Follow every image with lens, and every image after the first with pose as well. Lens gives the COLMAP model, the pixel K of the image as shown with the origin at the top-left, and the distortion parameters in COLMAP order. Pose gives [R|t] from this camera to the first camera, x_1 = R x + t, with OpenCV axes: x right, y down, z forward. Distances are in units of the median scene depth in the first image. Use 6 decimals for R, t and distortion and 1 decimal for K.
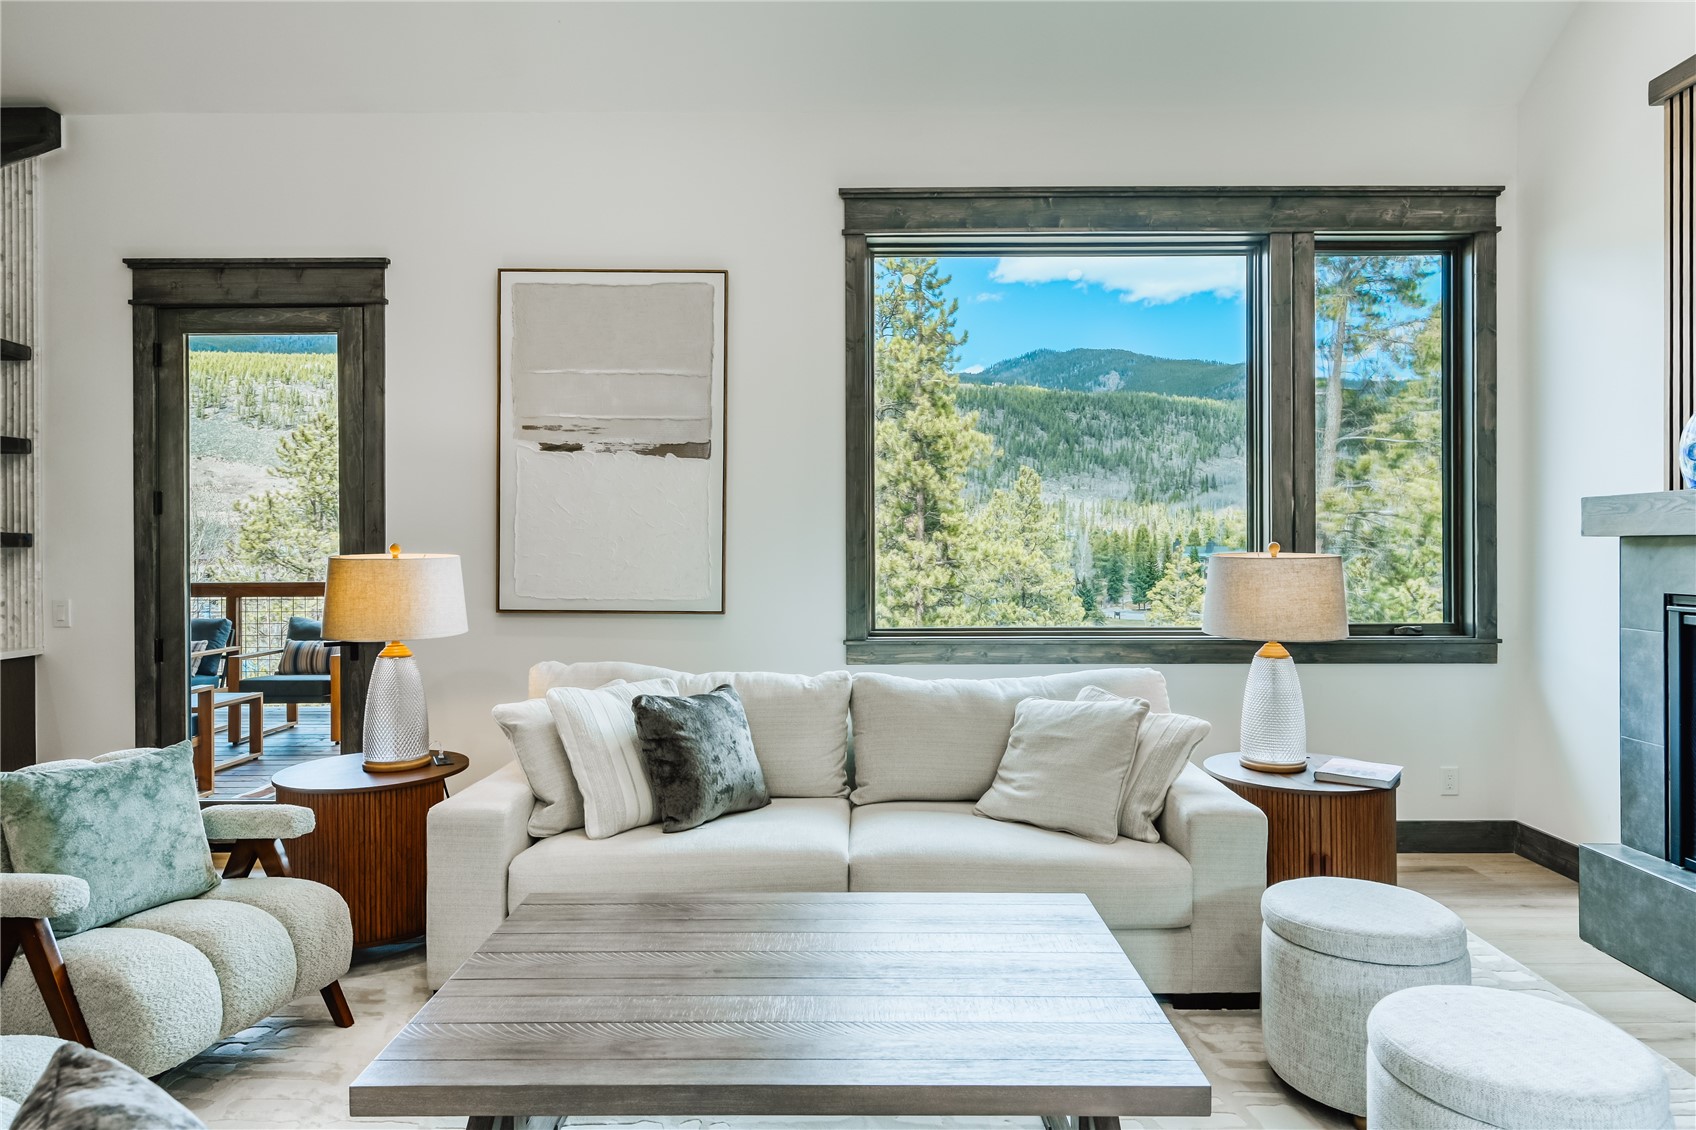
lens RADIAL K [[982.4, 0, 873.4], [0, 982.4, 547.9], [0, 0, 1]] dist [-0.002789, 0.003321]
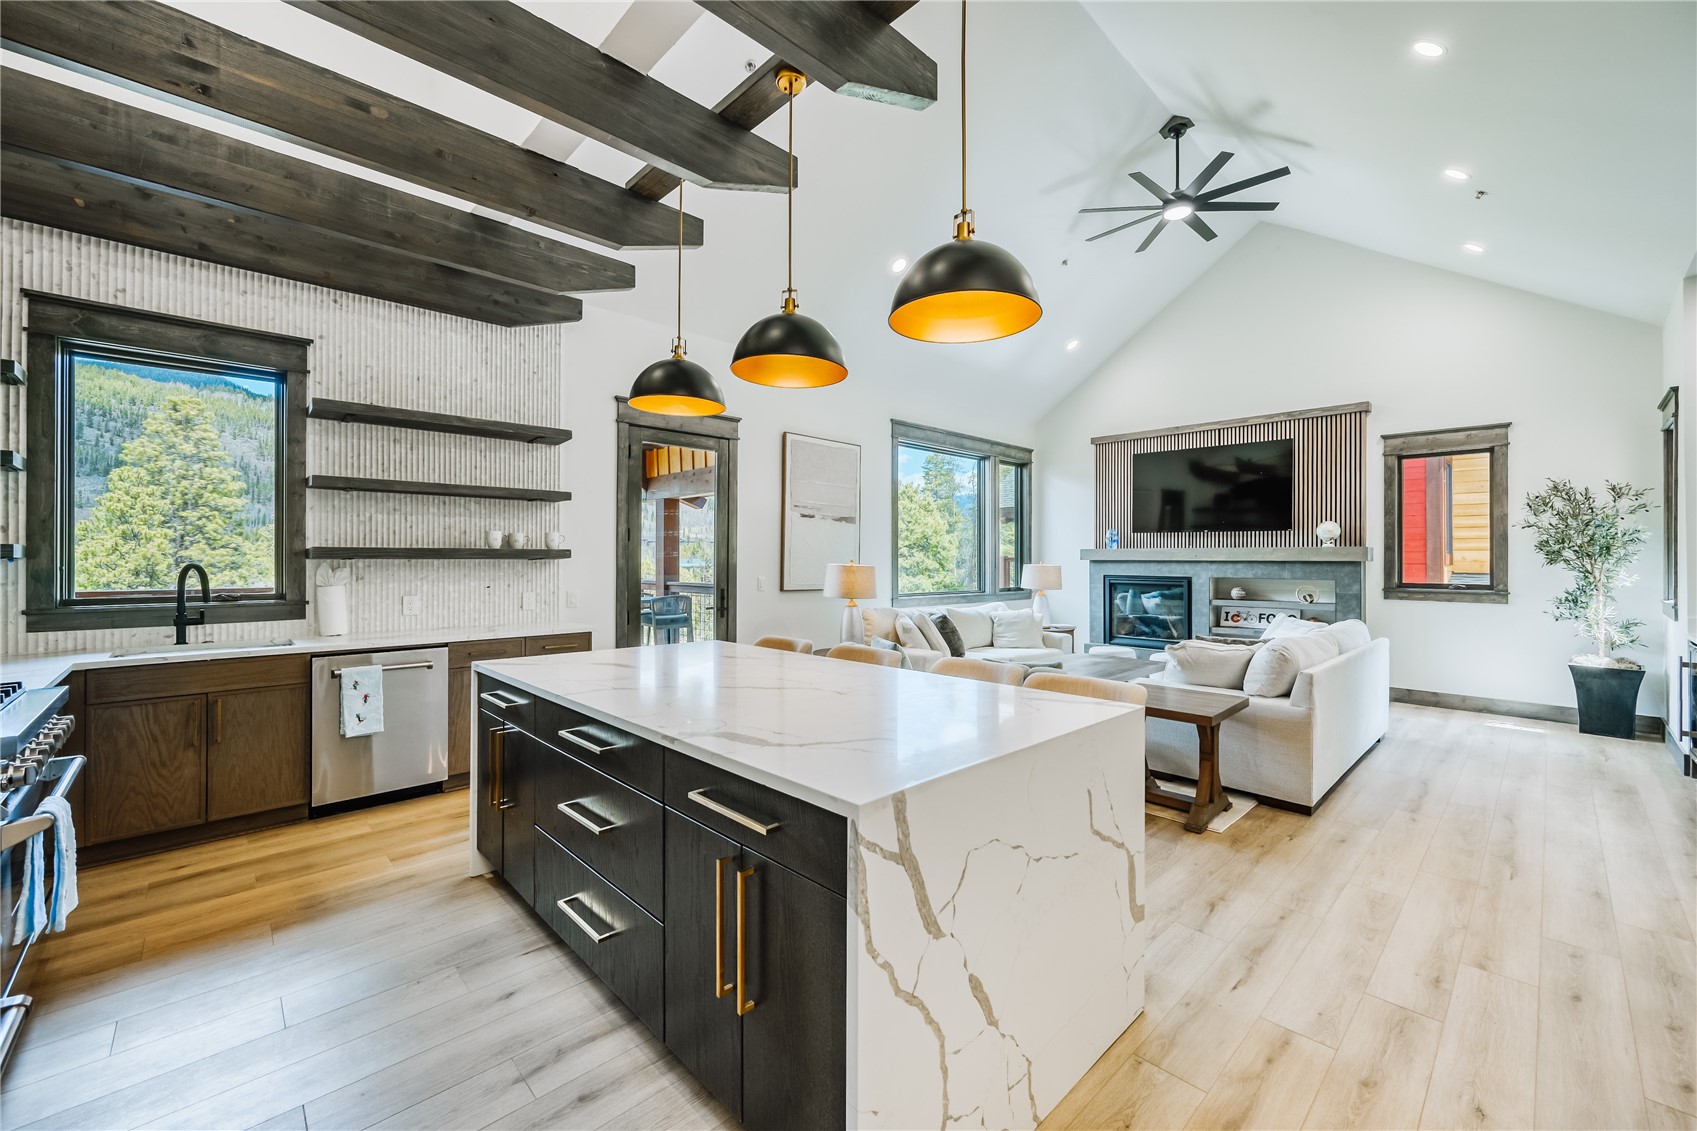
lens RADIAL K [[672.9, 0, 851.3], [0, 672.9, 554.6], [0, 0, 1]] dist [-0.005744, 0.001338]
pose [[0.718251, 0.012386, 0.695674, -1.299100], [-0.006900, 0.999919, -0.010678, 0.000282], [-0.695750, 0.002870, 0.718278, -0.157529]]
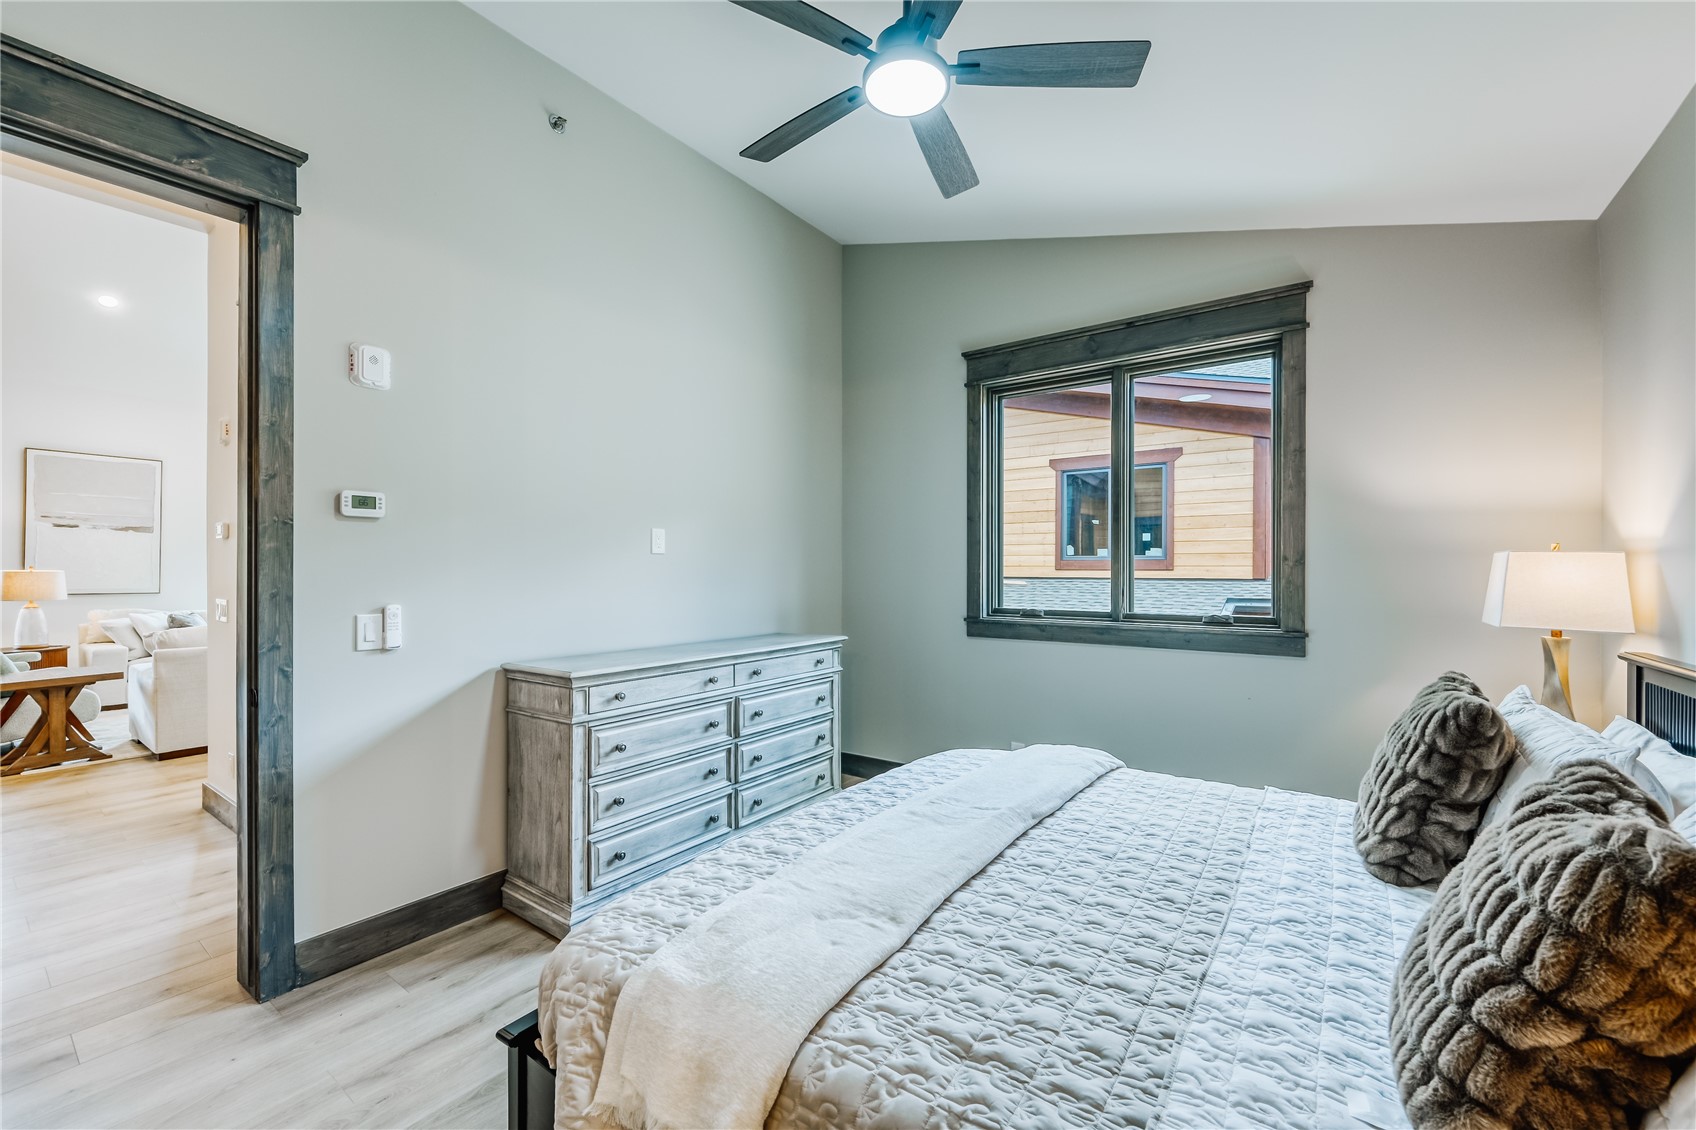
lens RADIAL K [[714.3, 0, 889.1], [0, 714.3, 562.5], [0, 0, 1]] dist [0.000030, -0.000898]
pose [[0.589866, 0.006314, 0.807476, -0.536039], [-0.001314, 0.999976, -0.006860, -0.003910], [-0.807500, 0.002986, 0.589860, -1.642598]]
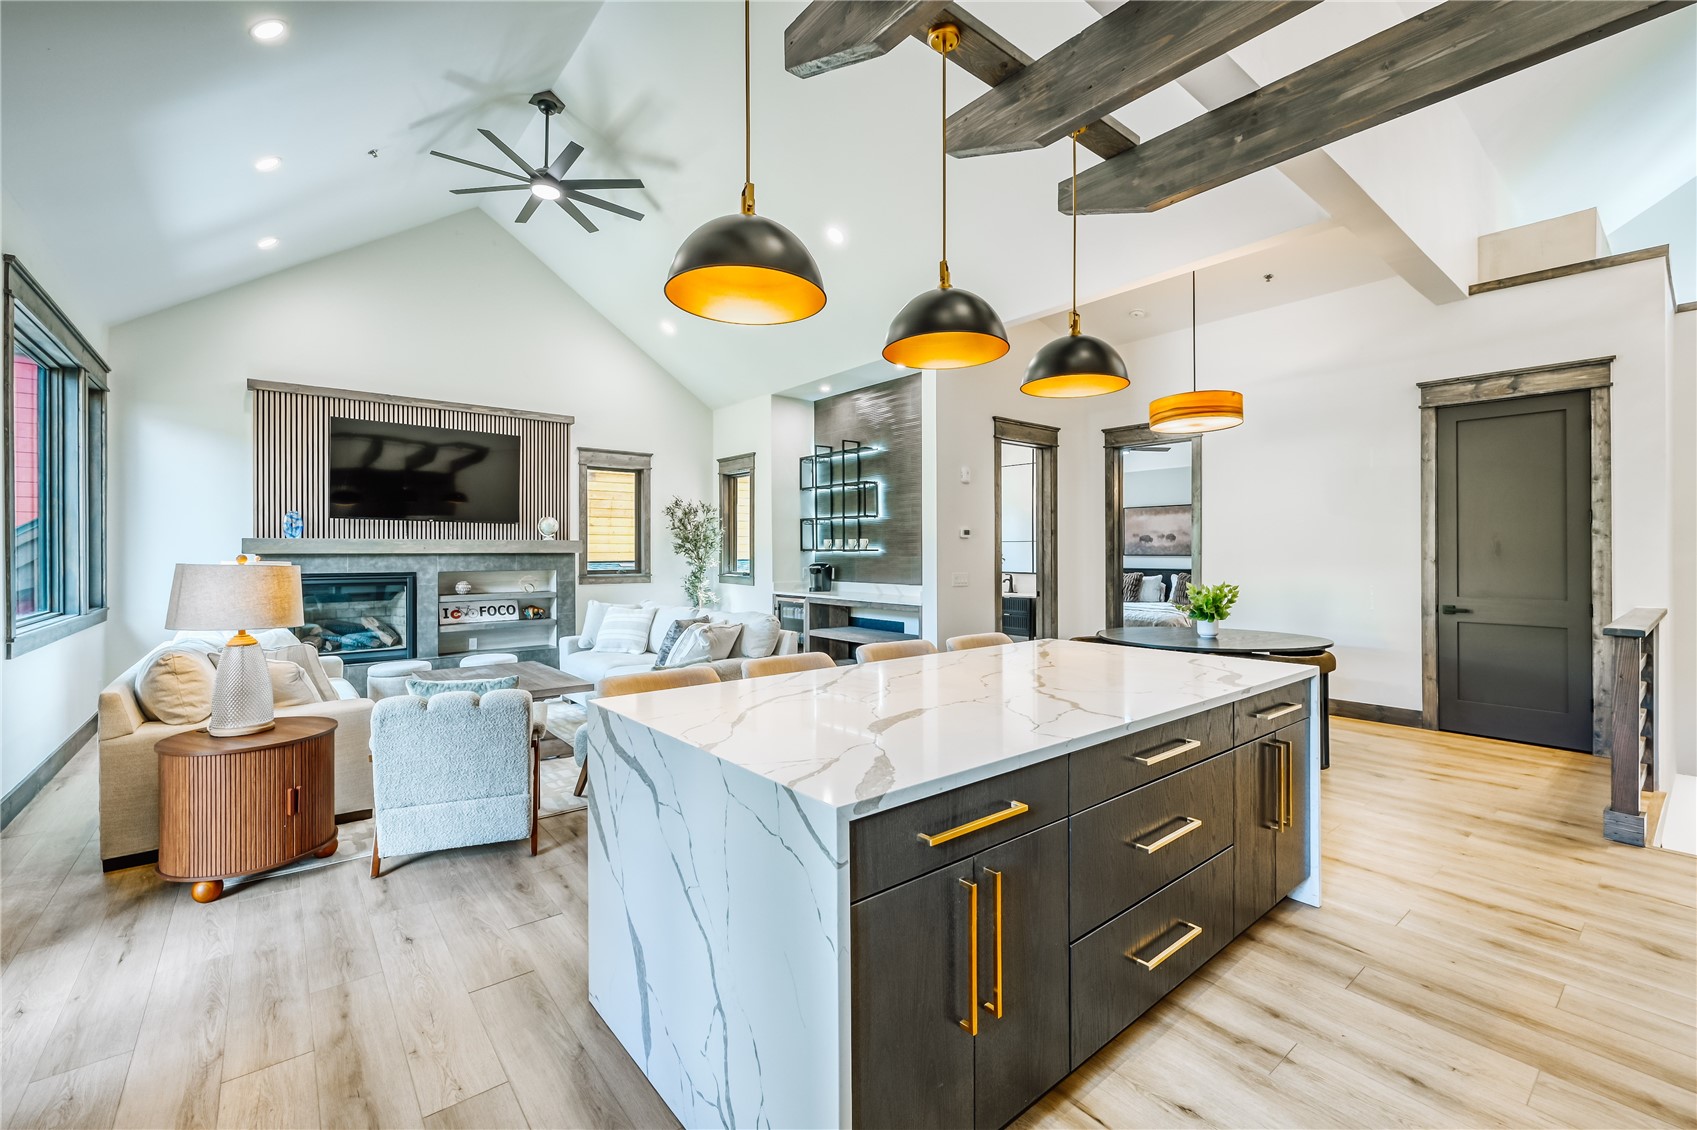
lens RADIAL K [[714.7, 0, 849.6], [0, 714.7, 547.0], [0, 0, 1]] dist [0.000030, -0.000898]
pose [[-0.632846, 0.010412, 0.774208, -1.333127], [0.005875, 0.999945, -0.008645, -0.003613], [-0.774256, -0.000923, -0.632872, 0.767118]]
